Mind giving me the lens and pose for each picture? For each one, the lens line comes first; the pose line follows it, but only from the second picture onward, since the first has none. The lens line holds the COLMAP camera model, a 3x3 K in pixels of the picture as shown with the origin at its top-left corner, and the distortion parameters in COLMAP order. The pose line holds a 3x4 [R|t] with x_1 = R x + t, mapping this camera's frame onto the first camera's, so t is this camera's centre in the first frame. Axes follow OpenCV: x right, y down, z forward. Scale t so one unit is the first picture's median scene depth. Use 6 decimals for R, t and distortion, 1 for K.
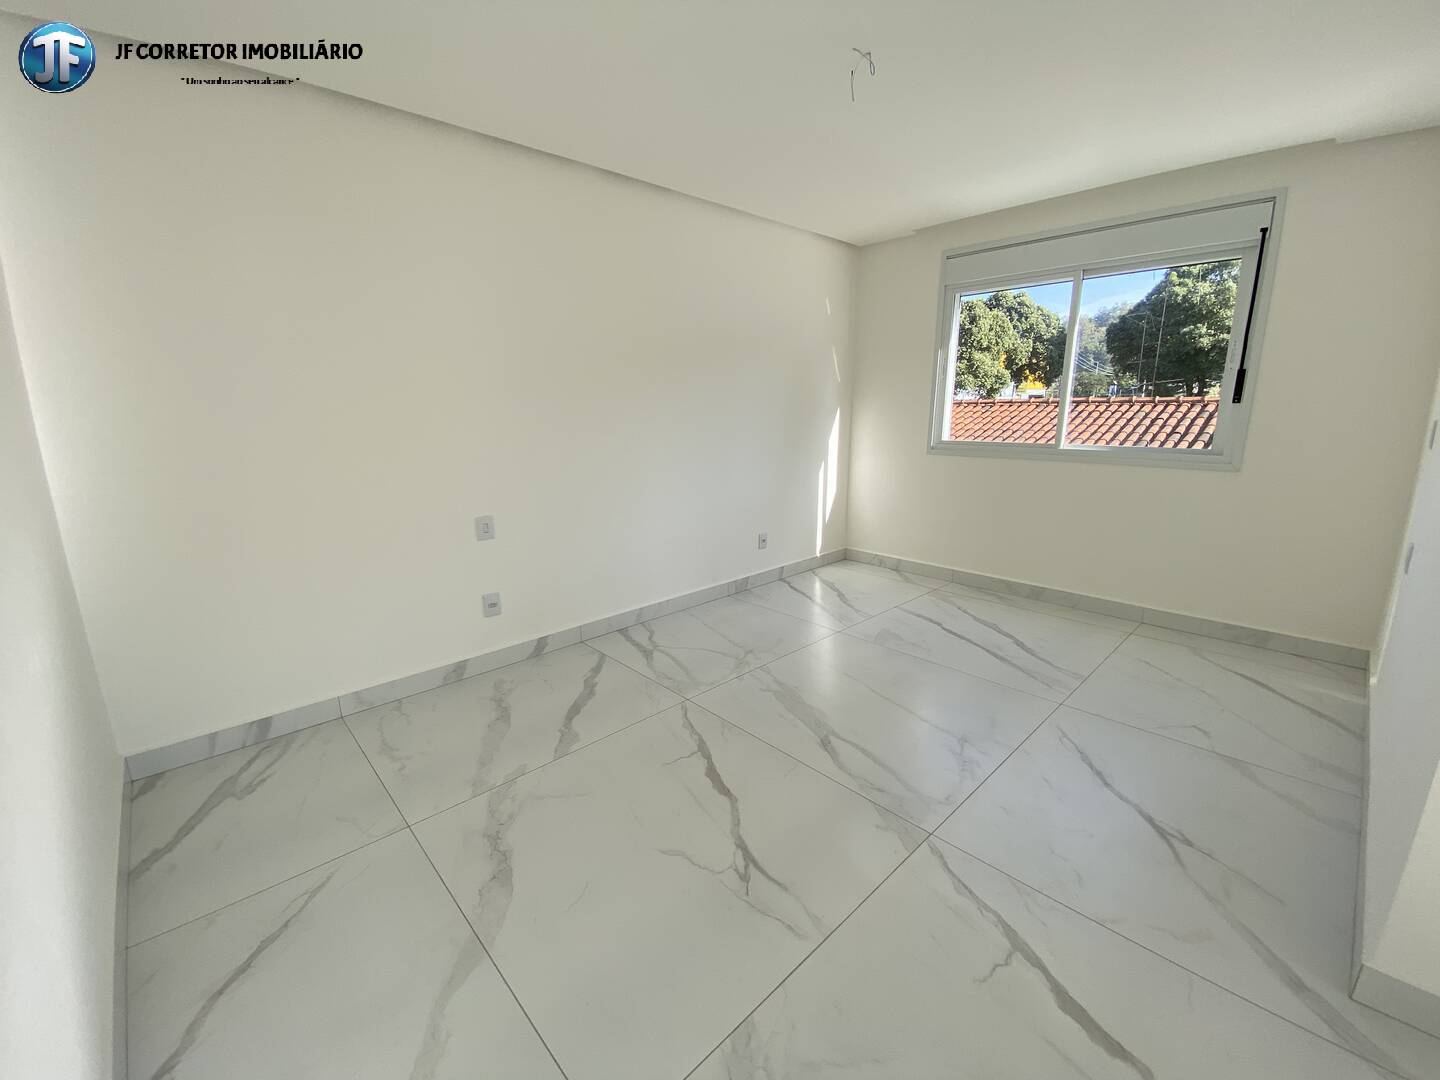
lens RADIAL K [[587.8, 0, 712.6], [0, 587.8, 544.4], [0, 0, 1]] dist [0.002726, -0.013460]
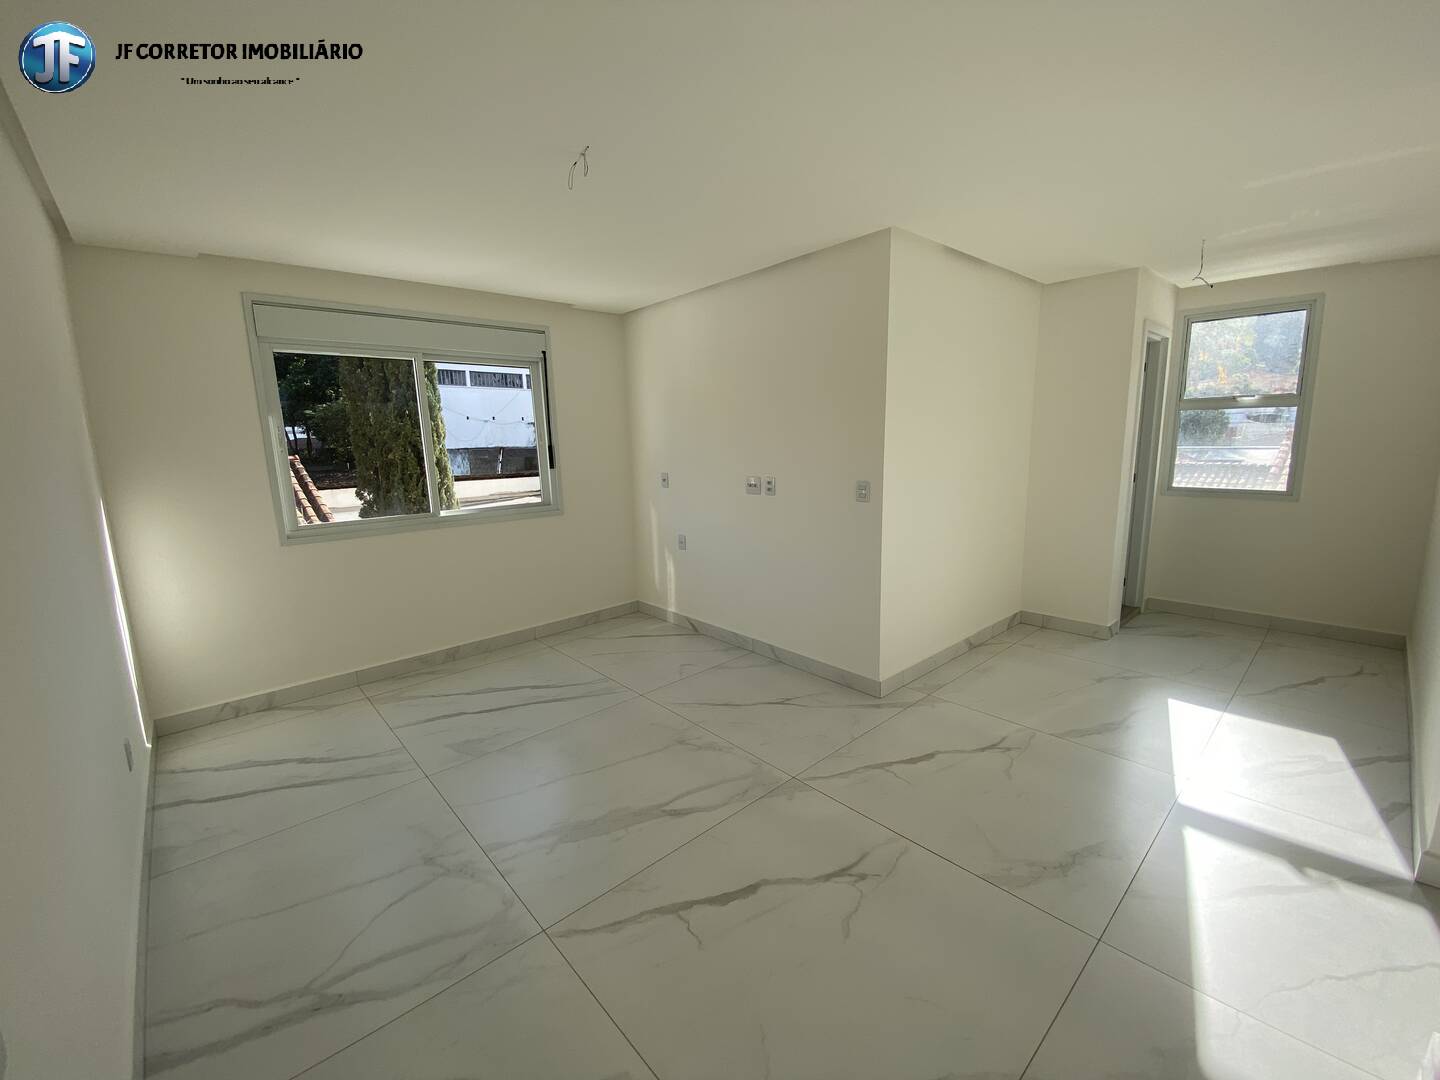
lens RADIAL K [[587.8, 0, 720.5], [0, 587.8, 533.0], [0, 0, 1]] dist [0.002726, -0.013460]
pose [[-0.001466, -0.146666, 0.989185, -0.536910], [0.259904, 0.955136, 0.142003, -0.177243], [-0.965633, 0.257301, 0.036718, 0.561132]]
